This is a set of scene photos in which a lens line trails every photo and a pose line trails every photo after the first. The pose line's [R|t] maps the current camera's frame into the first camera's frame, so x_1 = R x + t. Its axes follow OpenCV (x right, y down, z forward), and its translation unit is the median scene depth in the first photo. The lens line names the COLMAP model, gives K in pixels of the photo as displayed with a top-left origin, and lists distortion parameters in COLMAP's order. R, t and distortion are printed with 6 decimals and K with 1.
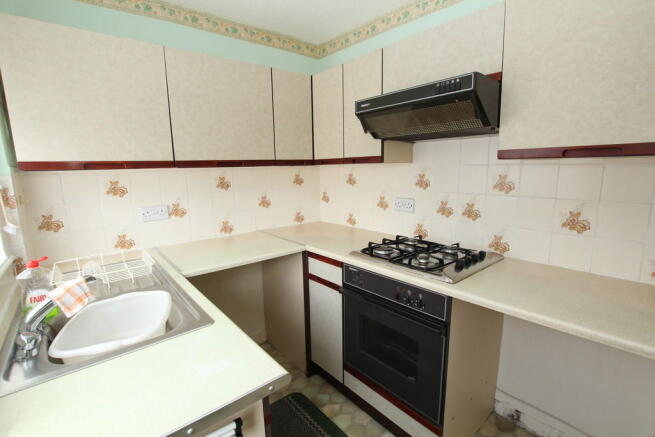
lens RADIAL K [[305.8, 0, 328.3], [0, 305.8, 221.4], [0, 0, 1]] dist [-0.018997, -0.000216]
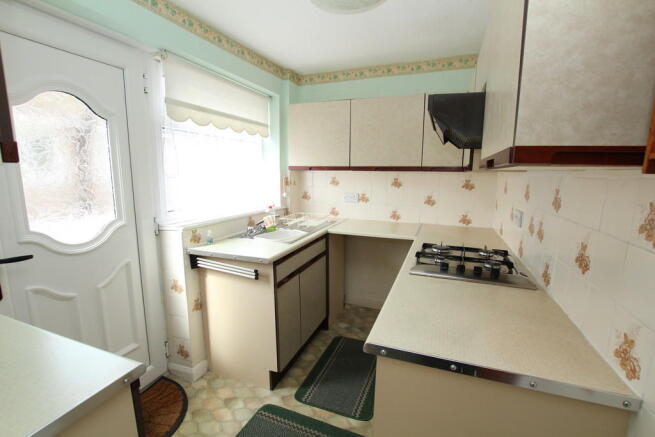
lens RADIAL K [[305.8, 0, 329.9], [0, 305.8, 217.8], [0, 0, 1]] dist [-0.018997, -0.000216]
pose [[0.490024, 0.155699, -0.857691, 0.774479], [-0.169549, 0.982152, 0.081425, -0.035082], [0.855061, 0.105520, 0.507676, 0.075216]]
